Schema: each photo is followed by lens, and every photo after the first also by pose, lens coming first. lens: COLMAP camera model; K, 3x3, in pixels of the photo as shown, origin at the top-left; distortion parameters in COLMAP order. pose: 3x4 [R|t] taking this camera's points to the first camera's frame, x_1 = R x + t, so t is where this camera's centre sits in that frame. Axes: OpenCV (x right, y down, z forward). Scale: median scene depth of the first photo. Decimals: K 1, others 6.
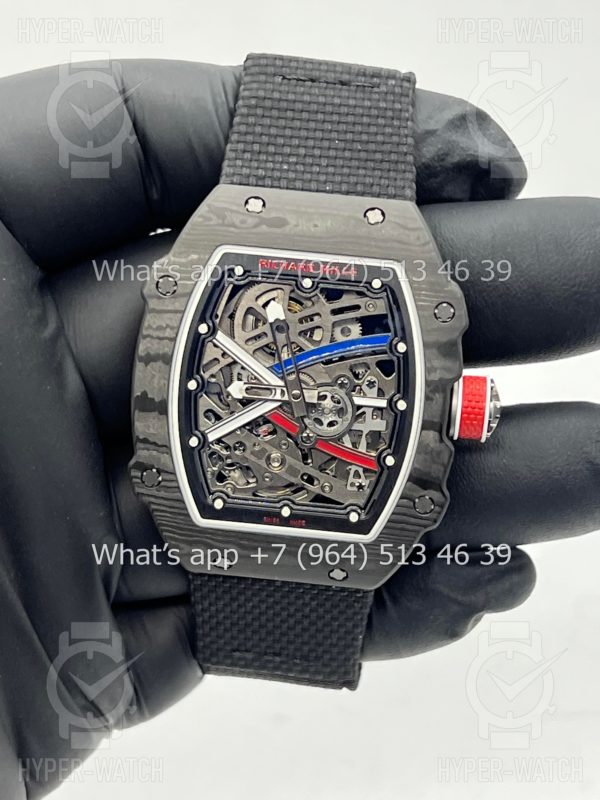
lens RADIAL K [[1886.5, 0, 294.8], [0, 1886.5, 392.0], [0, 0, 1]] dist [0.227594, 0.000000]
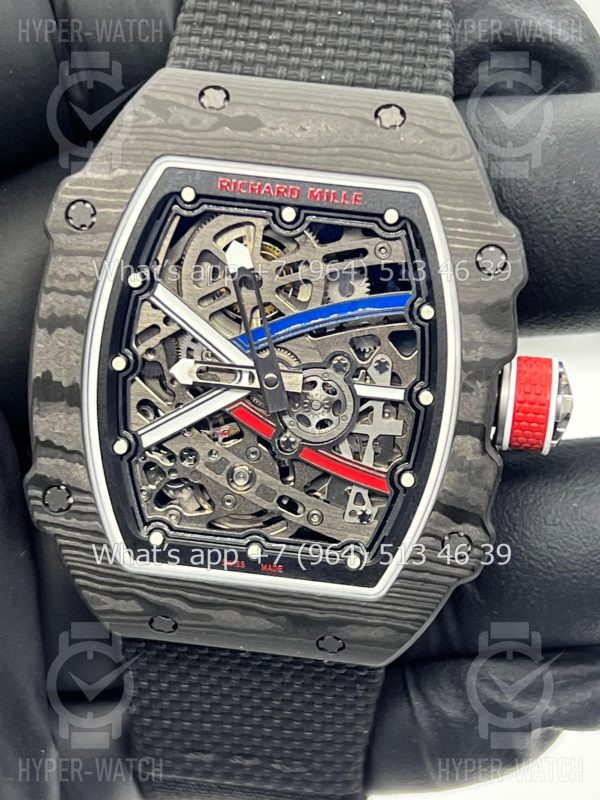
lens RADIAL K [[1886.5, 0, 304.8], [0, 1886.5, 407.9], [0, 0, 1]] dist [0.227594, 0.000000]
pose [[0.999505, 0.016472, -0.026790, 0.031175], [-0.016610, 0.999850, -0.004966, 0.014629], [0.026704, 0.005409, 0.999629, 0.319545]]
